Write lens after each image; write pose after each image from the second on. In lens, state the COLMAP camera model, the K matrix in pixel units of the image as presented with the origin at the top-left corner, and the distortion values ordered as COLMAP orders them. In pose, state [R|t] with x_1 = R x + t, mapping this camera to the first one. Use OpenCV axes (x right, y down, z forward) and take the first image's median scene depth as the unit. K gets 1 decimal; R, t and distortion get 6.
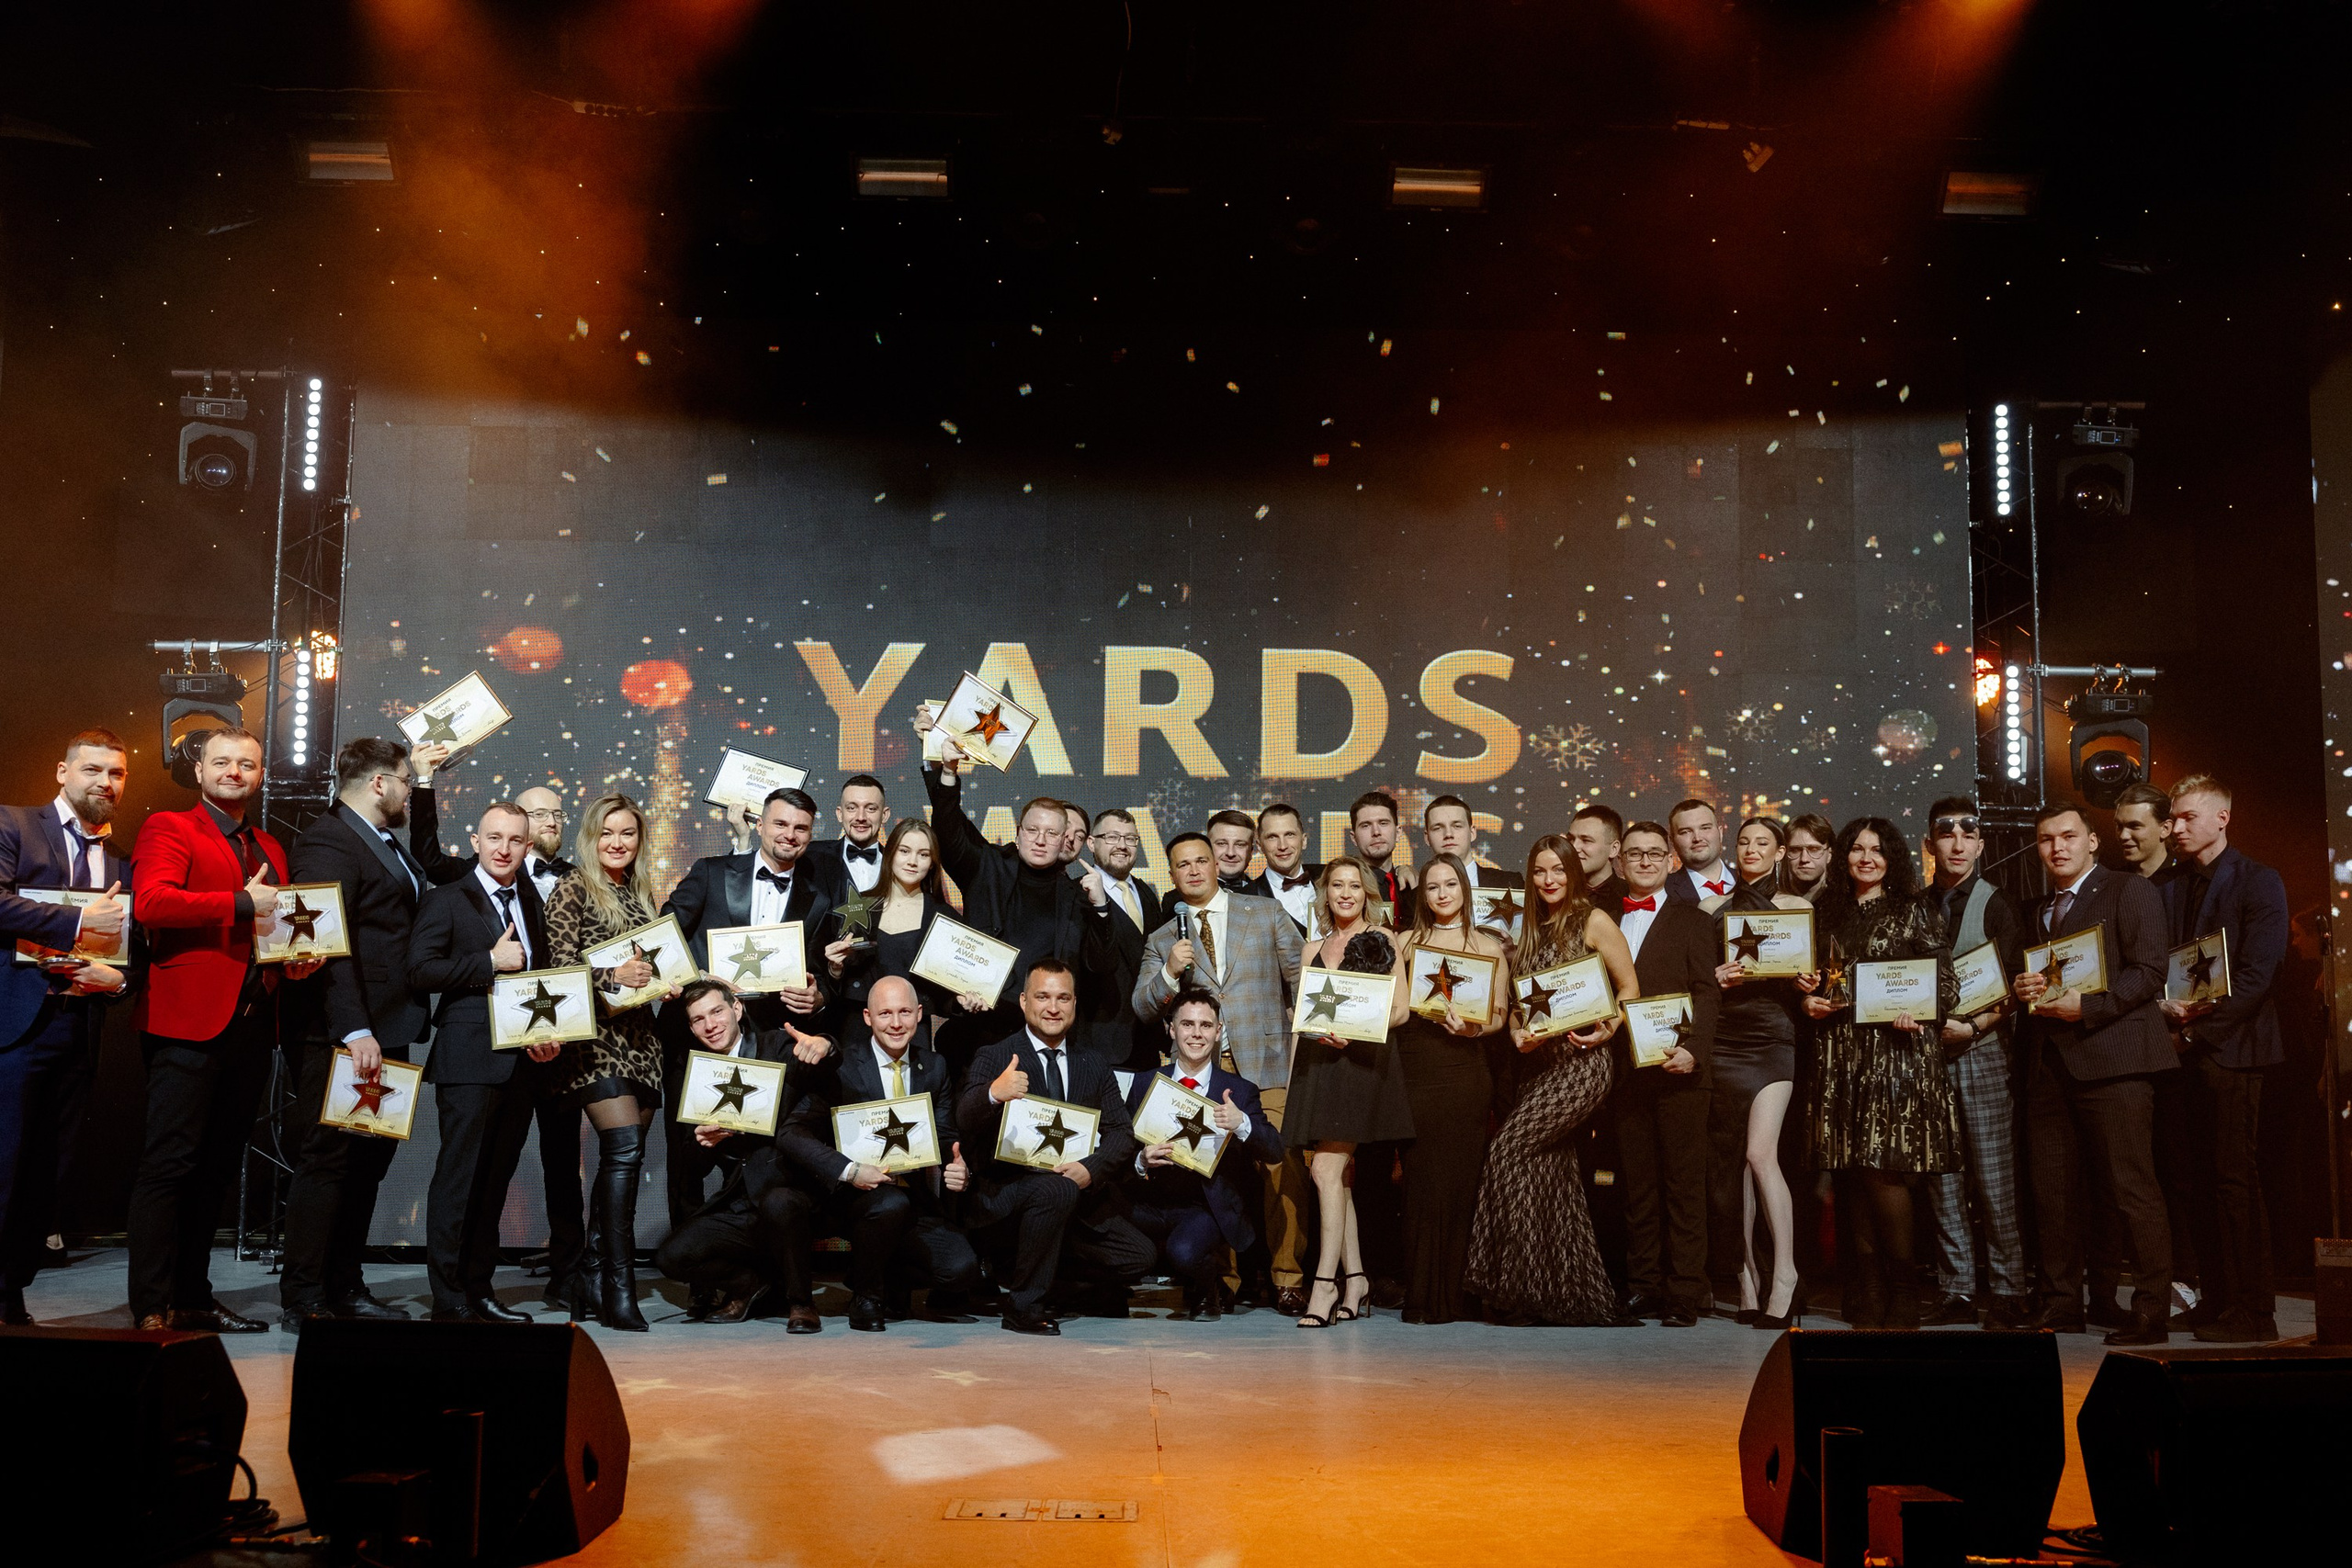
lens RADIAL K [[2692.3, 0, 1174.4], [0, 2692.3, 774.0], [0, 0, 1]] dist [0.009555, 0.010460]
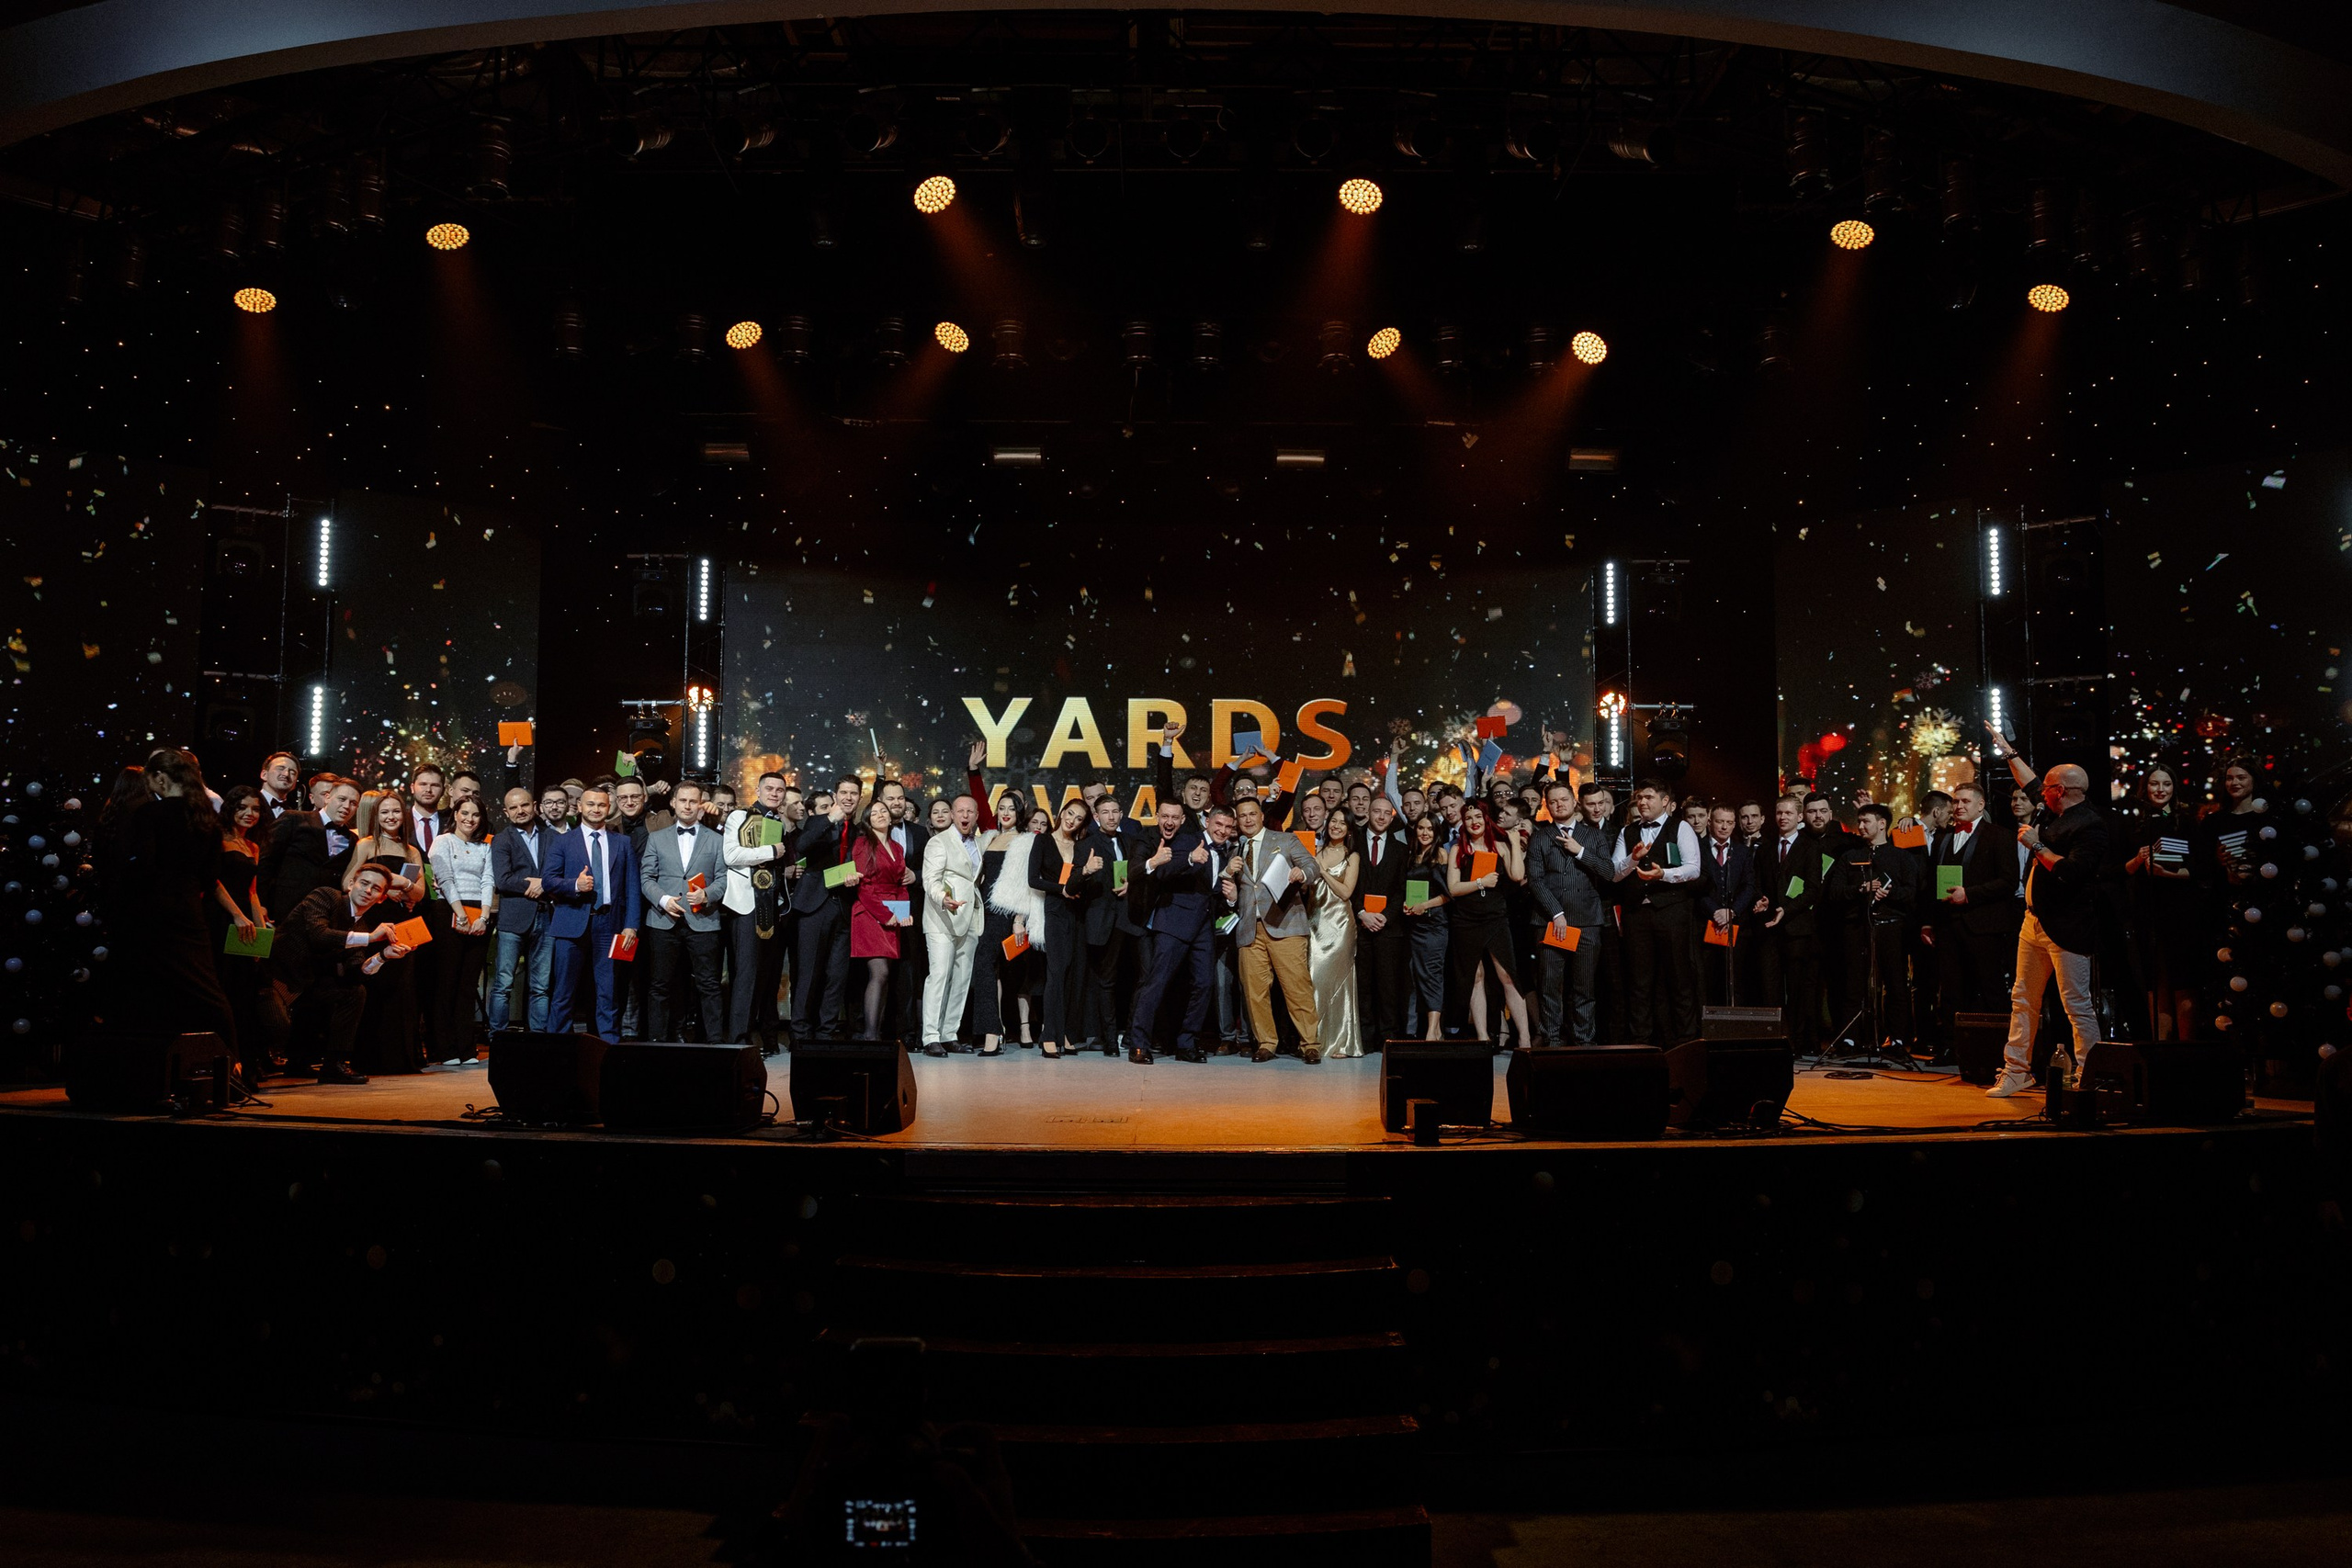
lens RADIAL K [[1889.1, 0, 1181.5], [0, 1889.1, 773.7], [0, 0, 1]] dist [0.011848, 0.006616]
pose [[0.999870, -0.008884, -0.013482, 0.028982], [0.009420, 0.999148, 0.040189, -0.048710], [0.013114, -0.040311, 0.999101, -0.318899]]
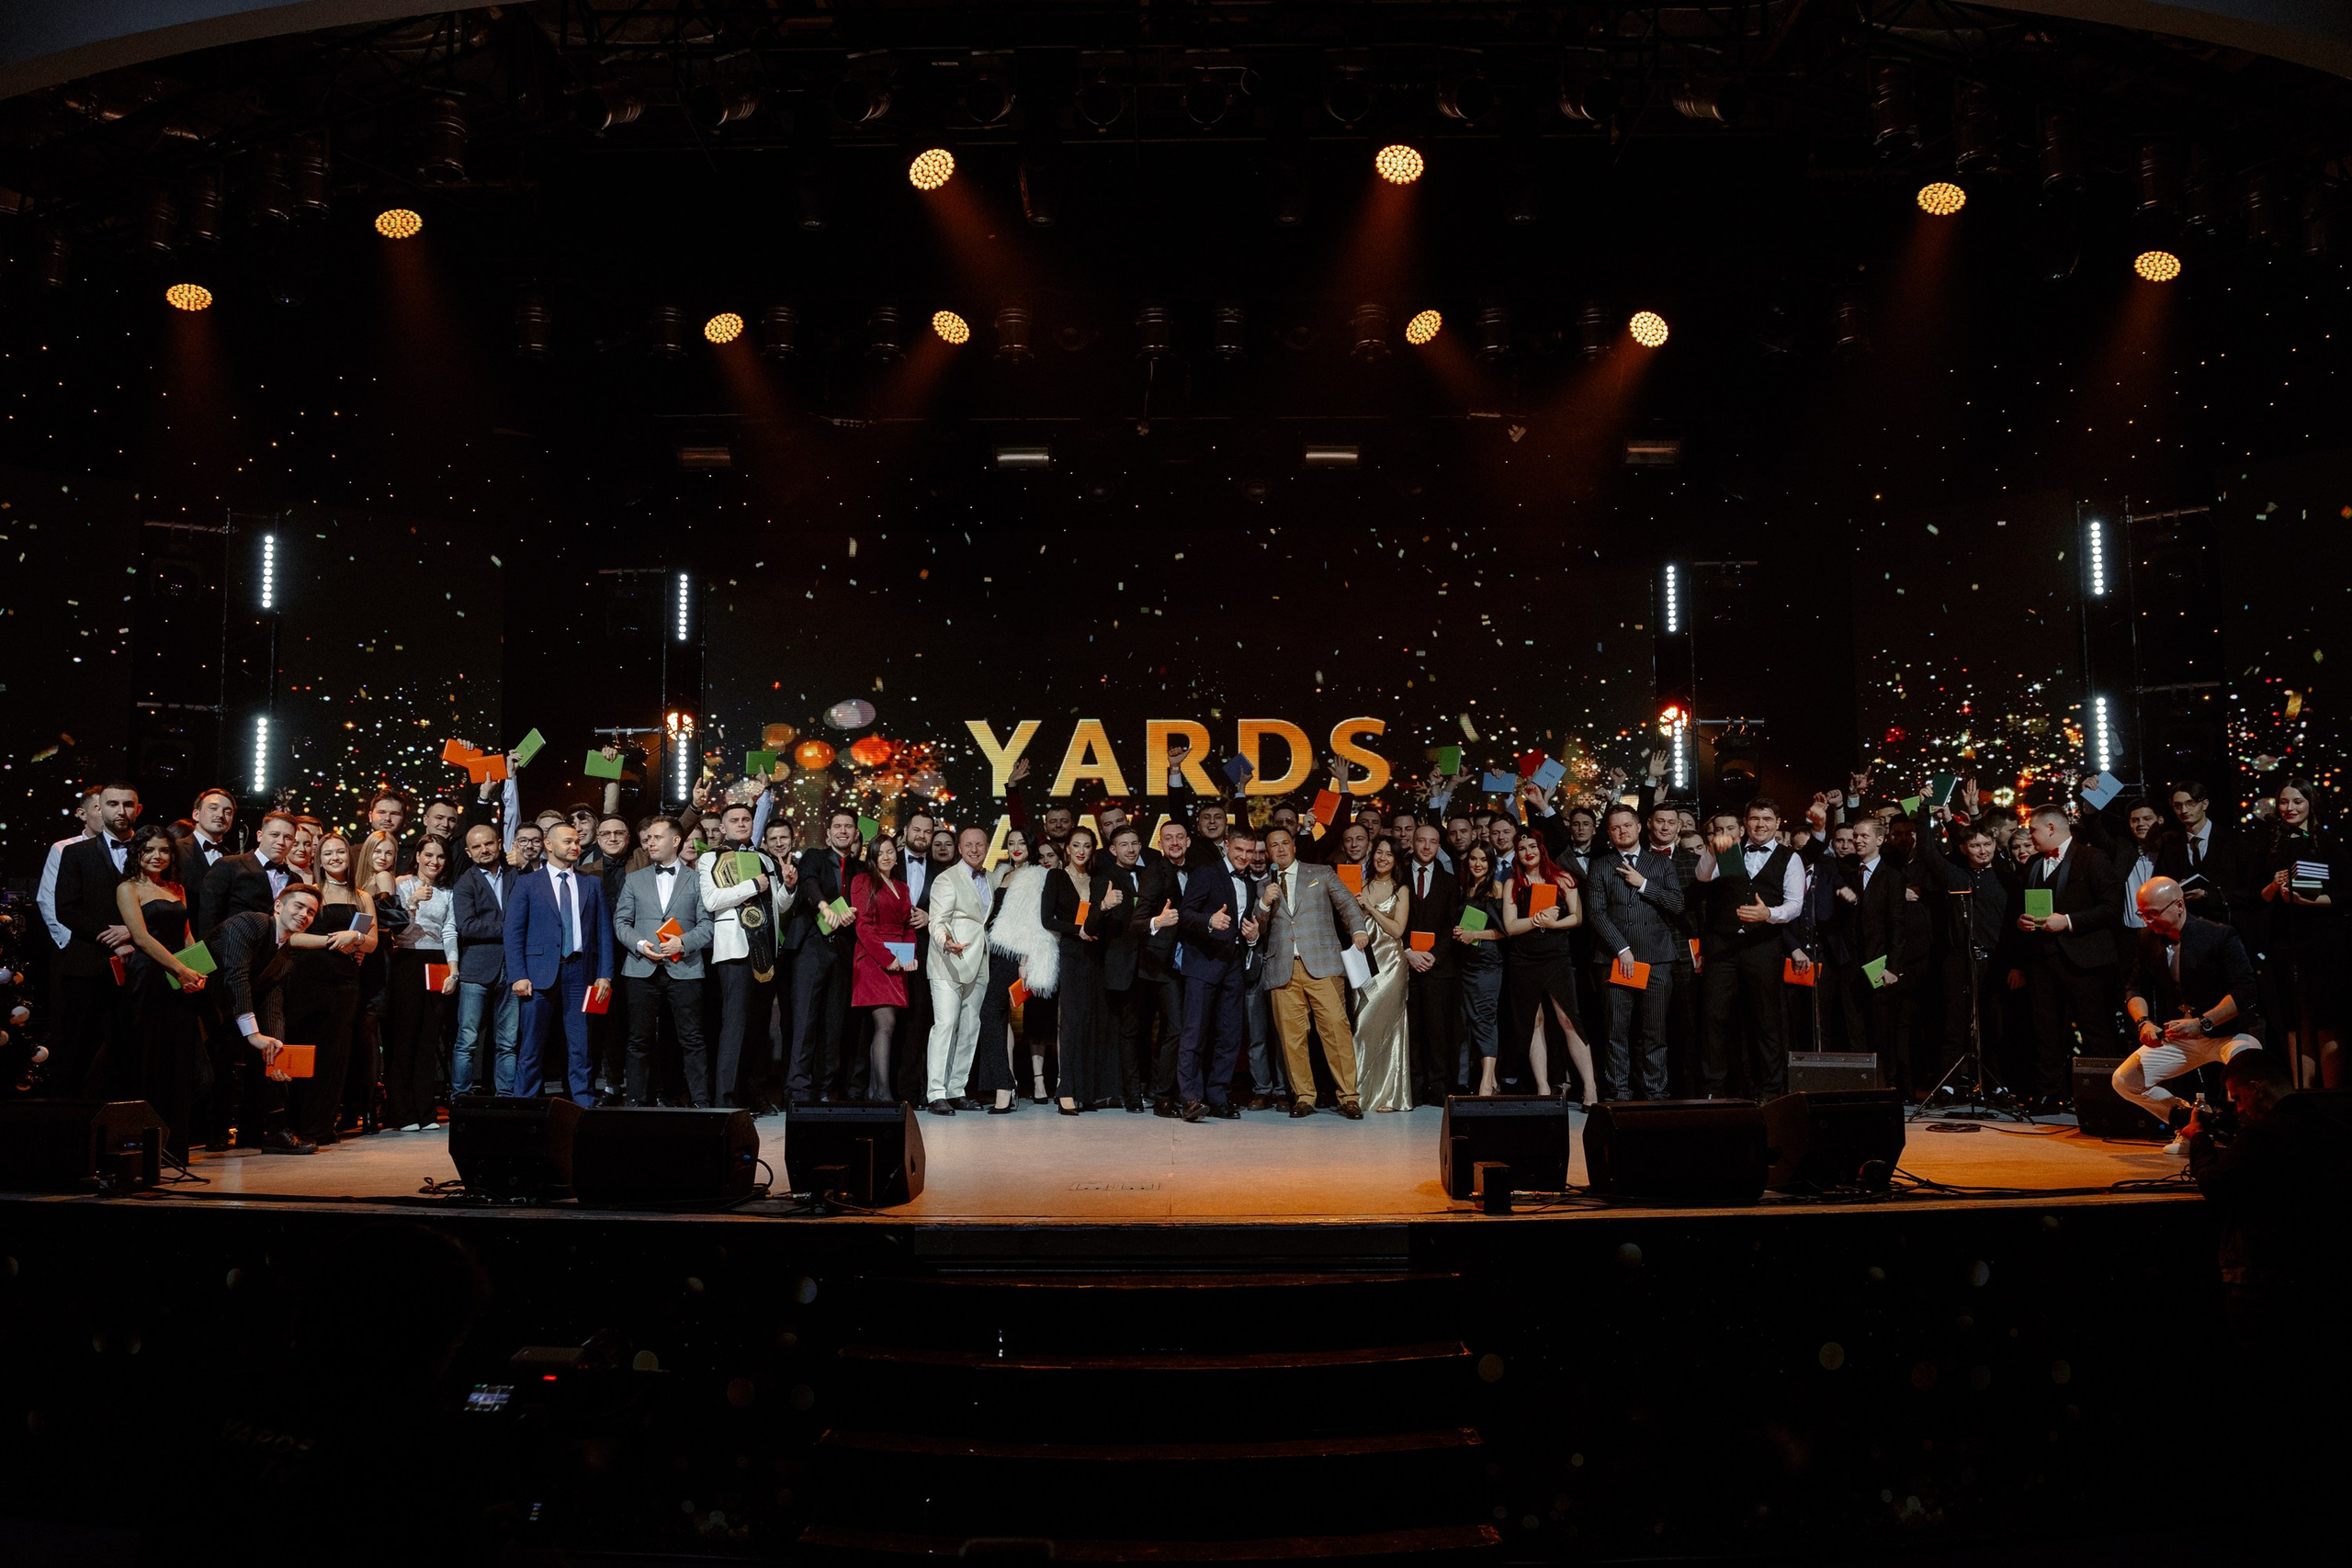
lens RADIAL K [[2010.8, 0, 1171.8], [0, 2010.8, 779.8], [0, 0, 1]] dist [0.042431, -0.004802]
pose [[0.999539, -0.020474, -0.022411, 0.019068], [0.021127, 0.999347, 0.029301, -0.047661], [0.021796, -0.029761, 0.999319, -0.287811]]
